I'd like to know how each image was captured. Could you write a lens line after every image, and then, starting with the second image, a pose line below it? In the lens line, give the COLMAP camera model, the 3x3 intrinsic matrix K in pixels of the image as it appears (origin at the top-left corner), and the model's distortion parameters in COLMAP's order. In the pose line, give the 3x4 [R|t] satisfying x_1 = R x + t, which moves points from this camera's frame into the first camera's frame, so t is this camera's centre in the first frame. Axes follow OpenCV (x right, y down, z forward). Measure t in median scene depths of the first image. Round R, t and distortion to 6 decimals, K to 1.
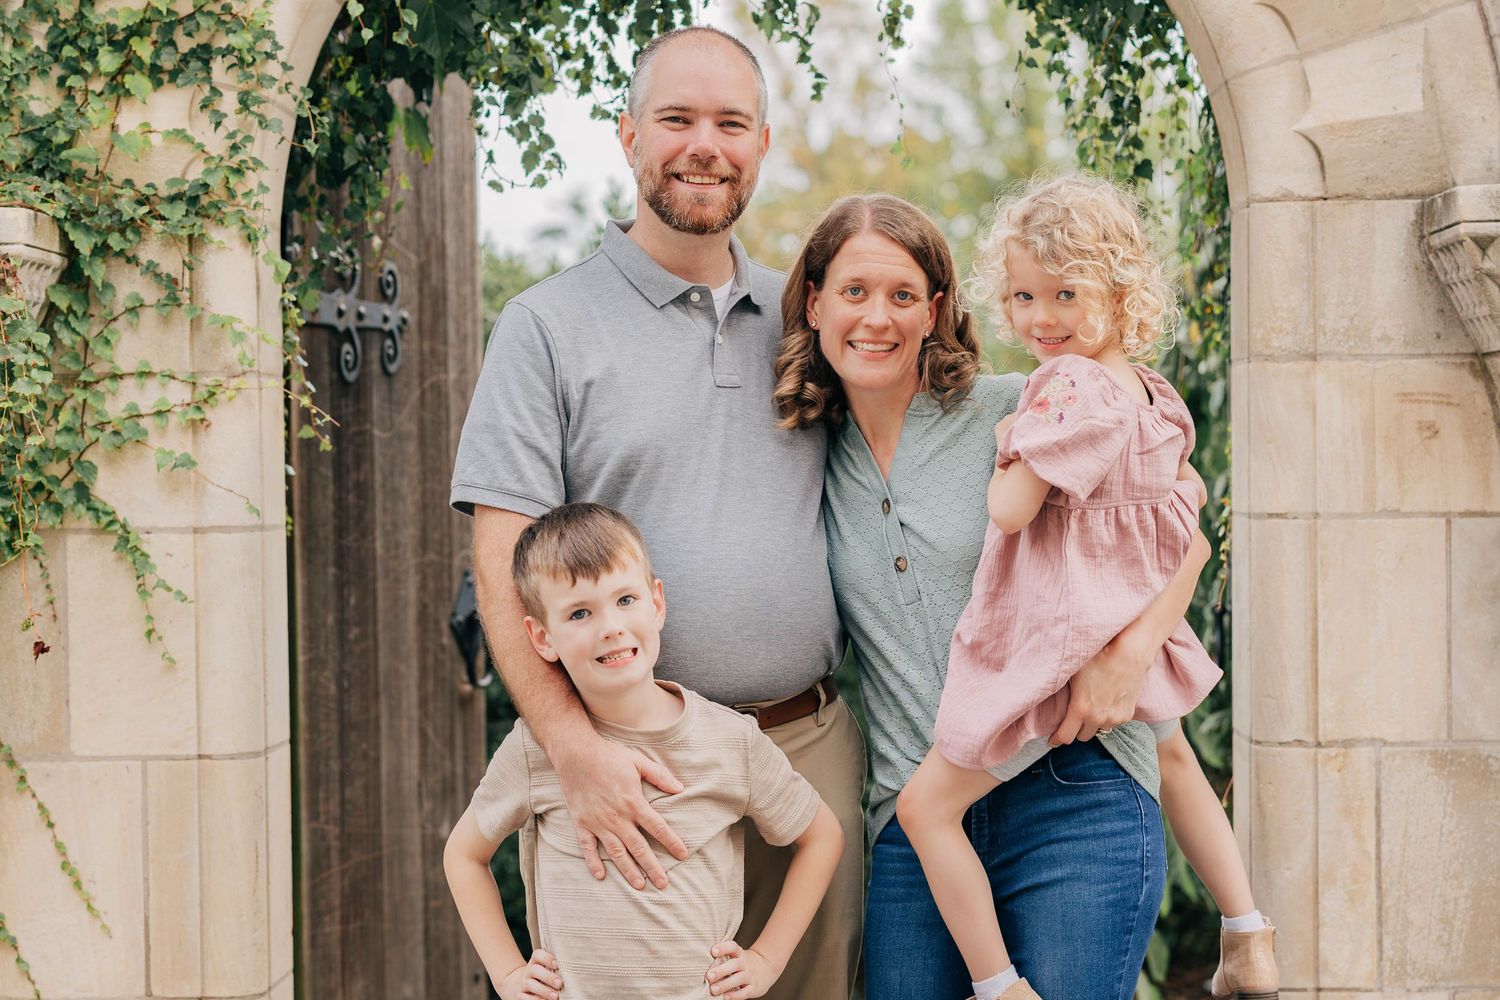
lens RADIAL K [[1902.4, 0, 753.2], [0, 1902.4, 454.1], [0, 0, 1]] dist [0.003730, 0.035102]
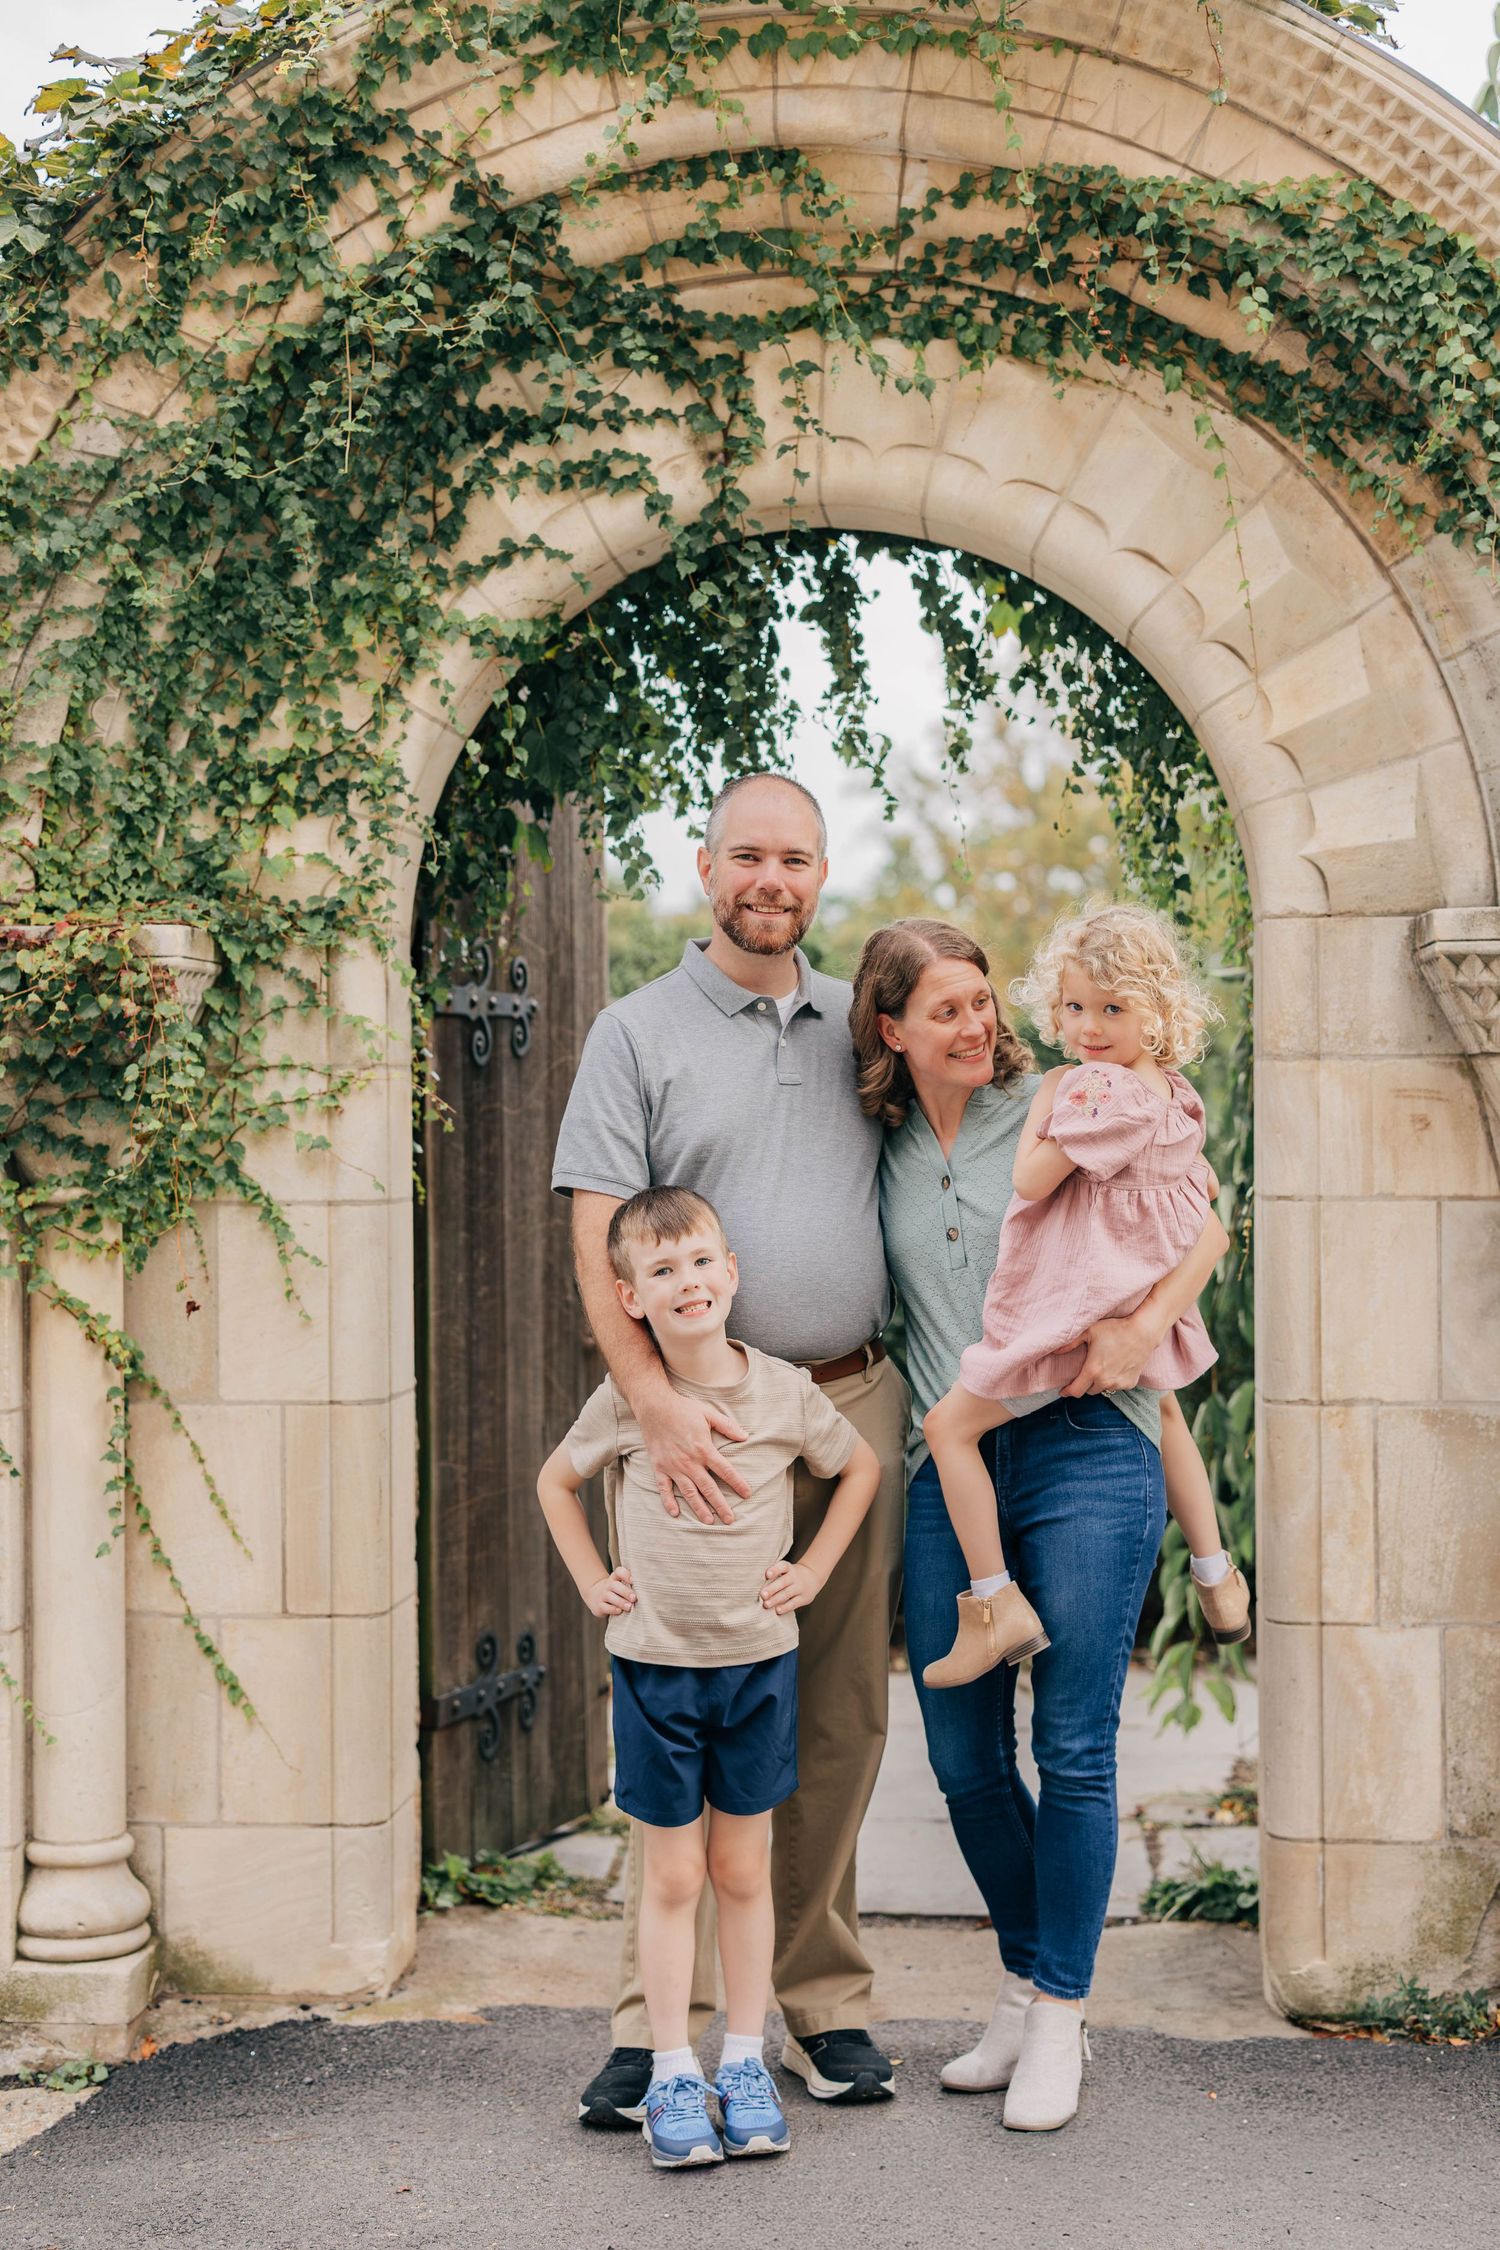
lens RADIAL K [[2840.2, 0, 750.0], [0, 2840.2, 1125.0], [0, 0, 1]] dist [0.011623, -0.001926]
pose [[0.998034, 0.006311, -0.062353, 0.064841], [-0.007361, 0.999835, -0.016619, 0.019369], [0.062238, 0.017045, 0.997916, -0.686743]]
